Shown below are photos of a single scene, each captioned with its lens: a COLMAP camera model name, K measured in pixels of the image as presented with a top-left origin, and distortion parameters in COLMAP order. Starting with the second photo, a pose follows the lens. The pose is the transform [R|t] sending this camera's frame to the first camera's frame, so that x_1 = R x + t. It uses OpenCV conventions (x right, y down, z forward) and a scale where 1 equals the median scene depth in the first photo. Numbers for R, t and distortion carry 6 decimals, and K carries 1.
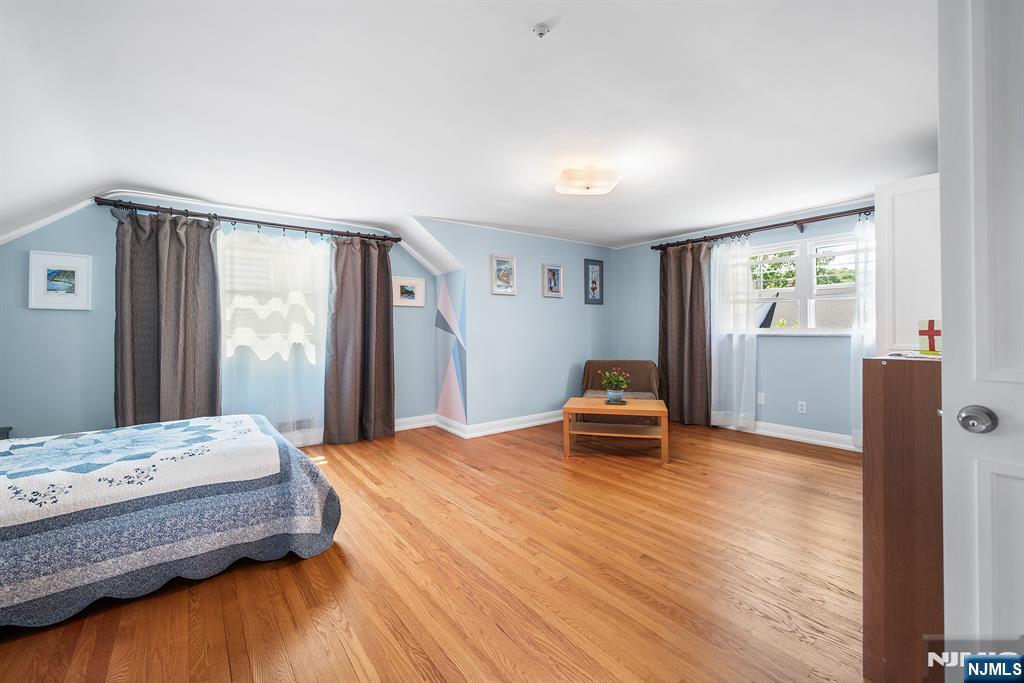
lens RADIAL K [[424.1, 0, 507.3], [0, 424.1, 330.3], [0, 0, 1]] dist [-0.000009, 0.000173]
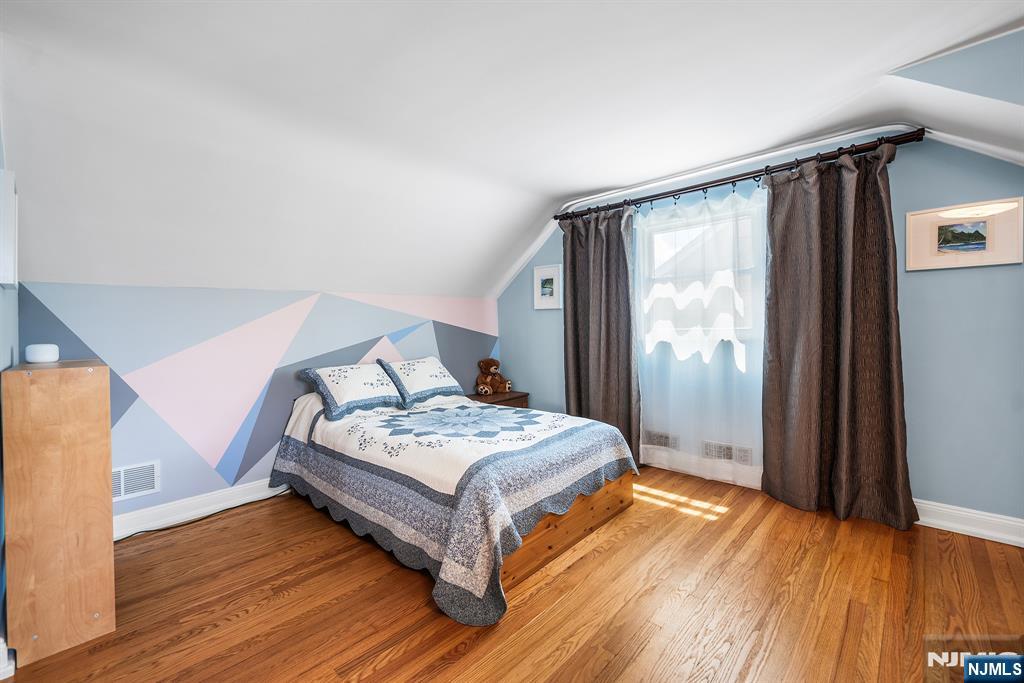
lens RADIAL K [[424.1, 0, 507.3], [0, 424.1, 330.3], [0, 0, 1]] dist [-0.000009, 0.000173]
pose [[0.163987, 0.010142, -0.986410, 0.150567], [0.013993, 0.999823, 0.012606, -0.001664], [0.986363, -0.015870, 0.163816, 0.467672]]
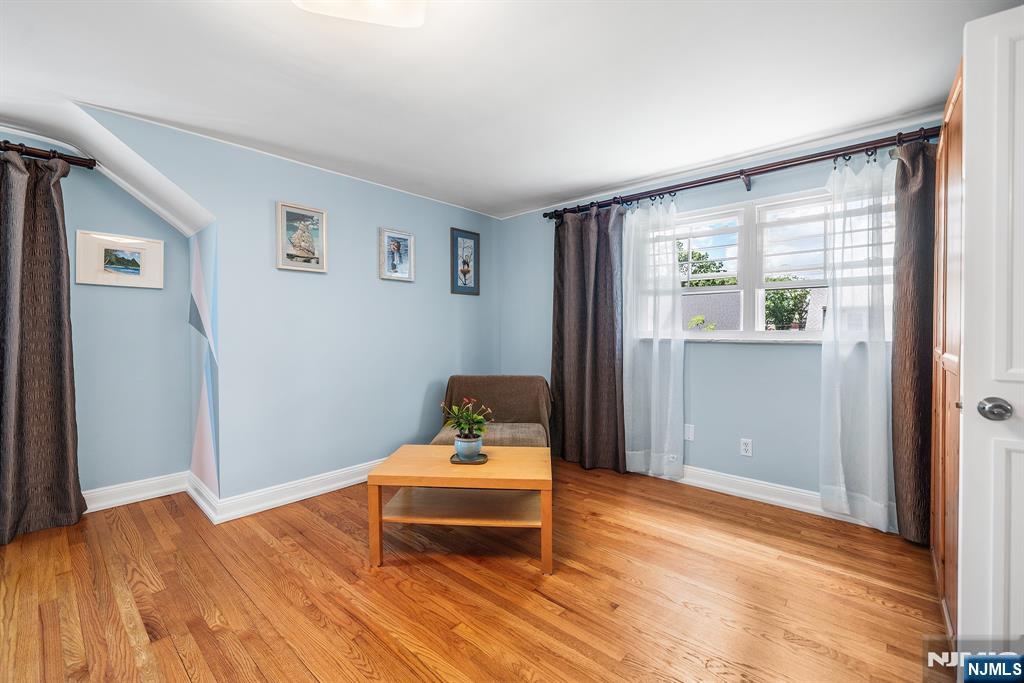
lens RADIAL K [[430.4, 0, 505.2], [0, 430.4, 331.3], [0, 0, 1]] dist [-0.000046, -0.000056]
pose [[0.980739, 0.007576, 0.195174, 0.163813], [-0.007912, 0.999968, 0.000943, -0.002206], [-0.195160, -0.002469, 0.980768, 0.365028]]
